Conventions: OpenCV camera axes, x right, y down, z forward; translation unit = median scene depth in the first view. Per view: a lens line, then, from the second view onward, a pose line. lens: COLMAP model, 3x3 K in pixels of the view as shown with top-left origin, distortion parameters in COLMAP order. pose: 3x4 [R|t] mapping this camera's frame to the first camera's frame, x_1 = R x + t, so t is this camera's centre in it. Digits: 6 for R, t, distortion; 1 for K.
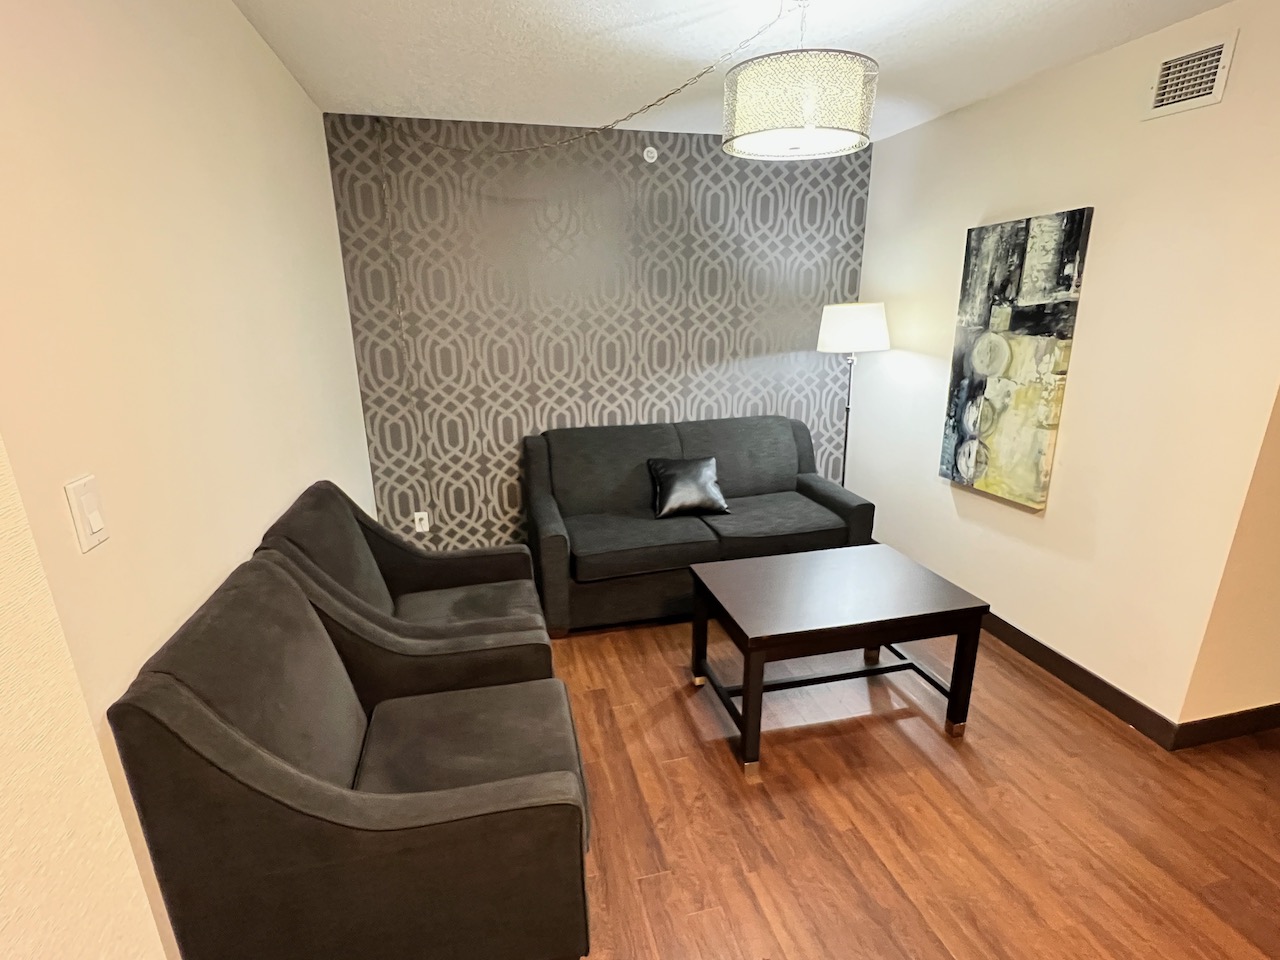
lens RADIAL K [[605.0, 0, 617.6], [0, 605.0, 481.0], [0, 0, 1]] dist [-0.003558, -0.000552]
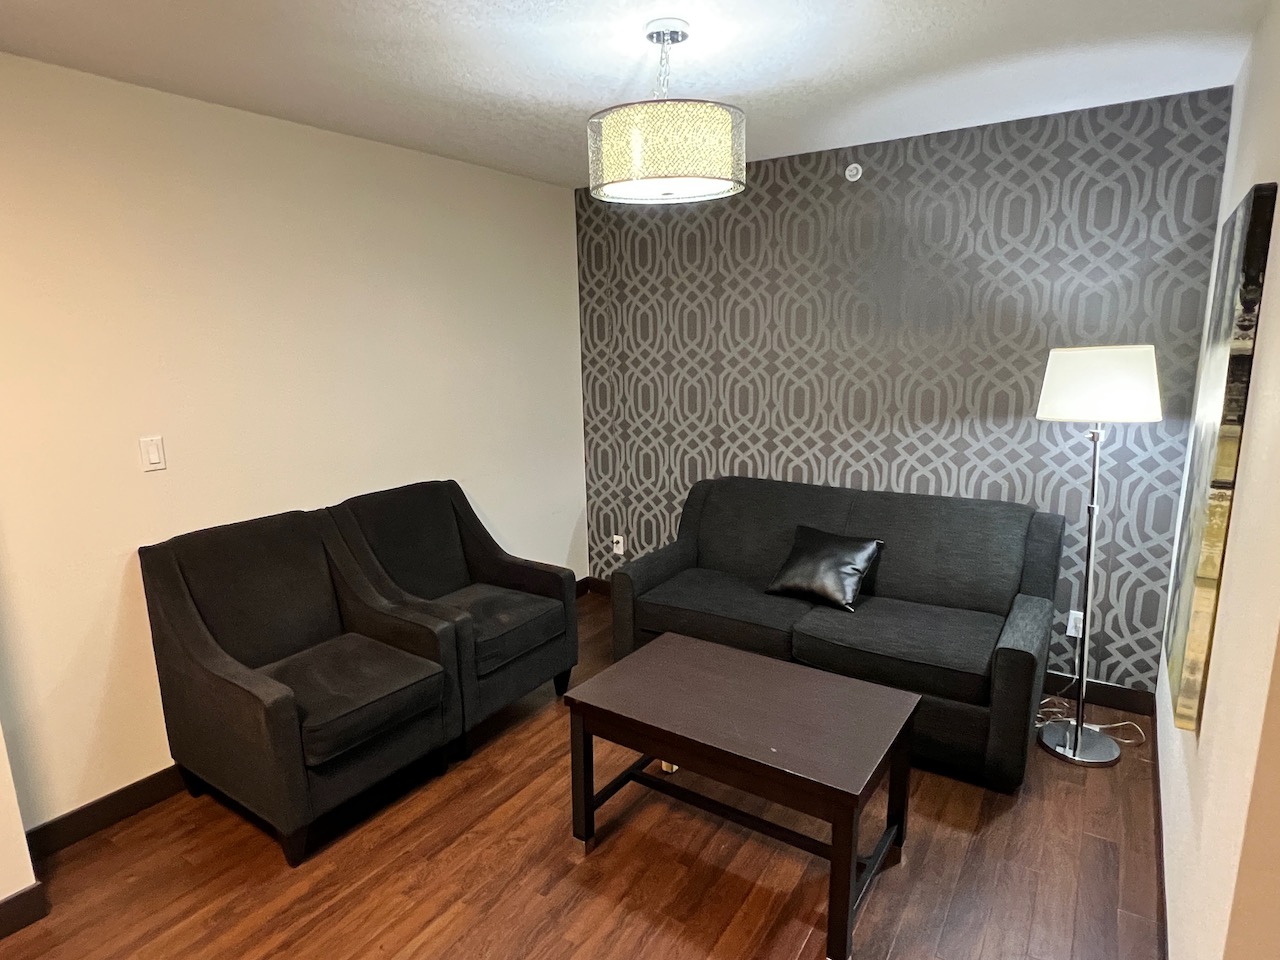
lens RADIAL K [[714.6, 0, 642.1], [0, 714.6, 485.4], [0, 0, 1]] dist [0.000403, -0.000658]
pose [[0.682203, 0.146257, -0.716386, 1.205171], [-0.203792, 0.978997, 0.005803, -0.103039], [0.702188, 0.142034, 0.697680, 0.287406]]
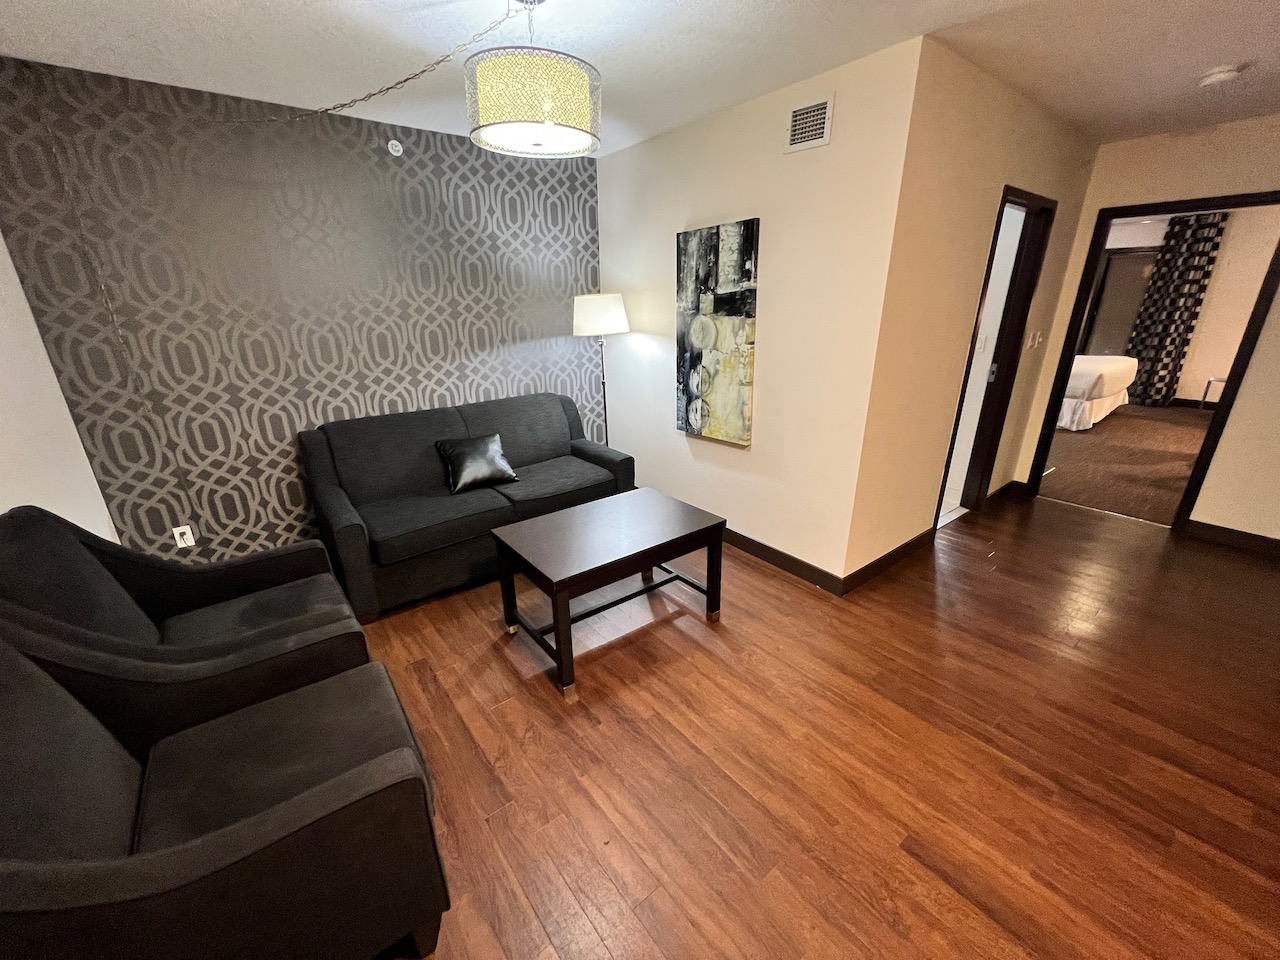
lens RADIAL K [[523.2, 0, 634.8], [0, 523.2, 481.0], [0, 0, 1]] dist [-0.000523, 0.000584]
pose [[0.910090, -0.136173, 0.391400, -0.000579], [0.114508, 0.990332, 0.078291, 0.000898], [-0.398277, -0.026433, 0.916884, 0.003342]]
